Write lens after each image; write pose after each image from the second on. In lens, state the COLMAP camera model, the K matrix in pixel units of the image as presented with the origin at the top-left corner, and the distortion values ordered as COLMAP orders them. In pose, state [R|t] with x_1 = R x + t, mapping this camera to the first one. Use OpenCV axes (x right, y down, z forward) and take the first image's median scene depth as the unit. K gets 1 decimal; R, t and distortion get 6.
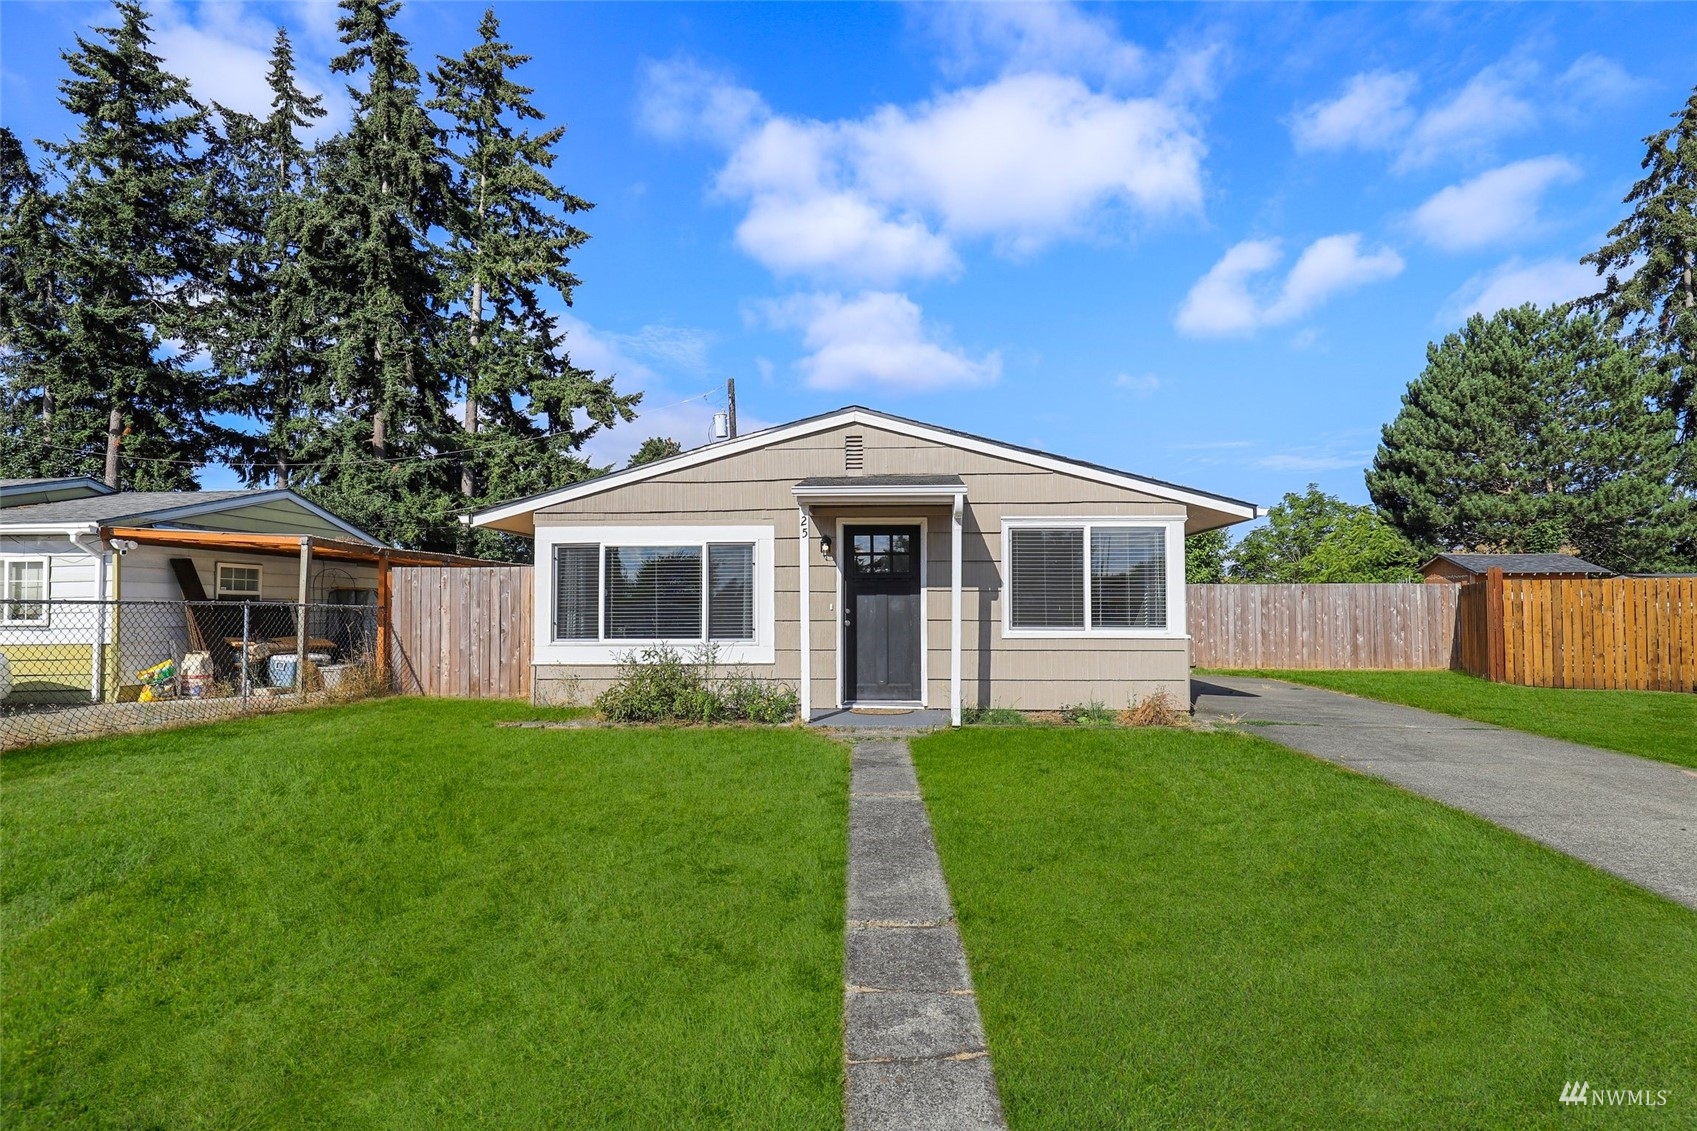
lens RADIAL K [[901.0, 0, 858.6], [0, 901.0, 583.0], [0, 0, 1]] dist [-0.029615, 0.009408]
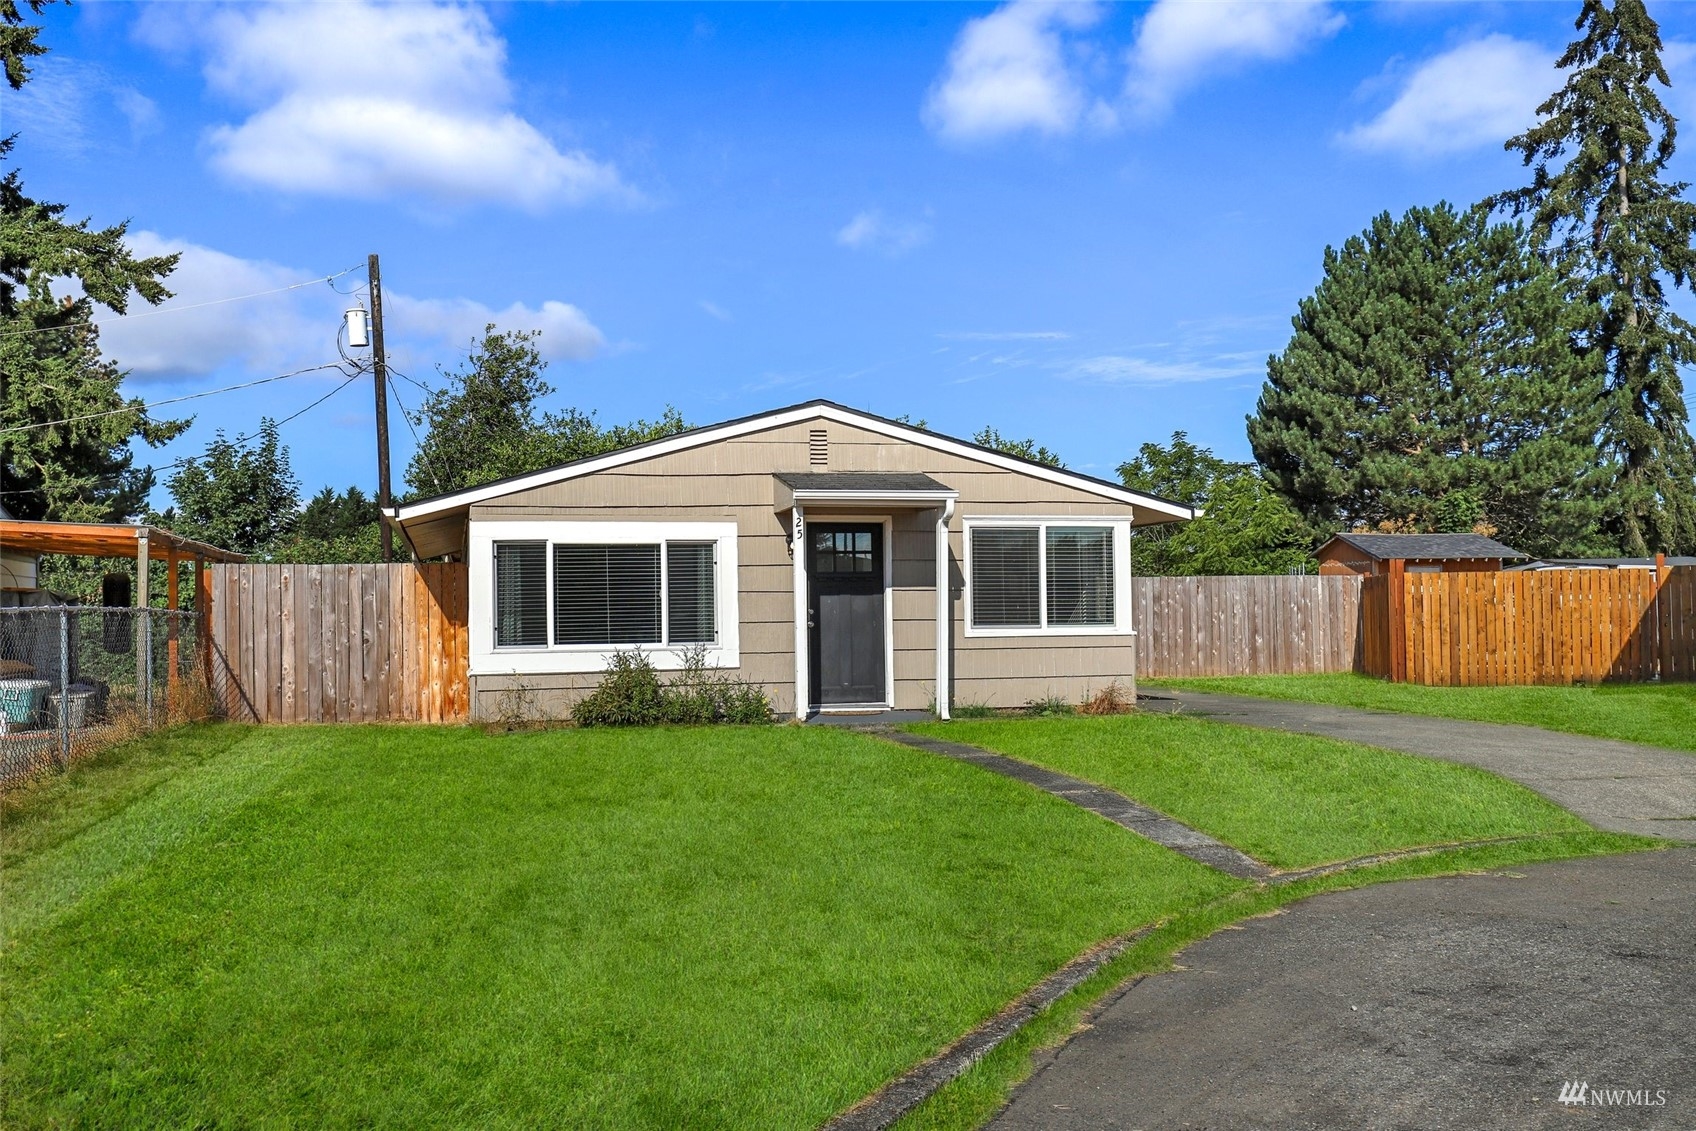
lens RADIAL K [[1636.3, 0, 889.7], [0, 1636.3, 593.2], [0, 0, 1]] dist [0.037476, 0.000000]
pose [[0.950460, -0.006897, 0.310772, -0.154191], [0.001660, 0.999852, 0.017110, -0.005940], [-0.310844, -0.015747, 0.950331, -0.223810]]
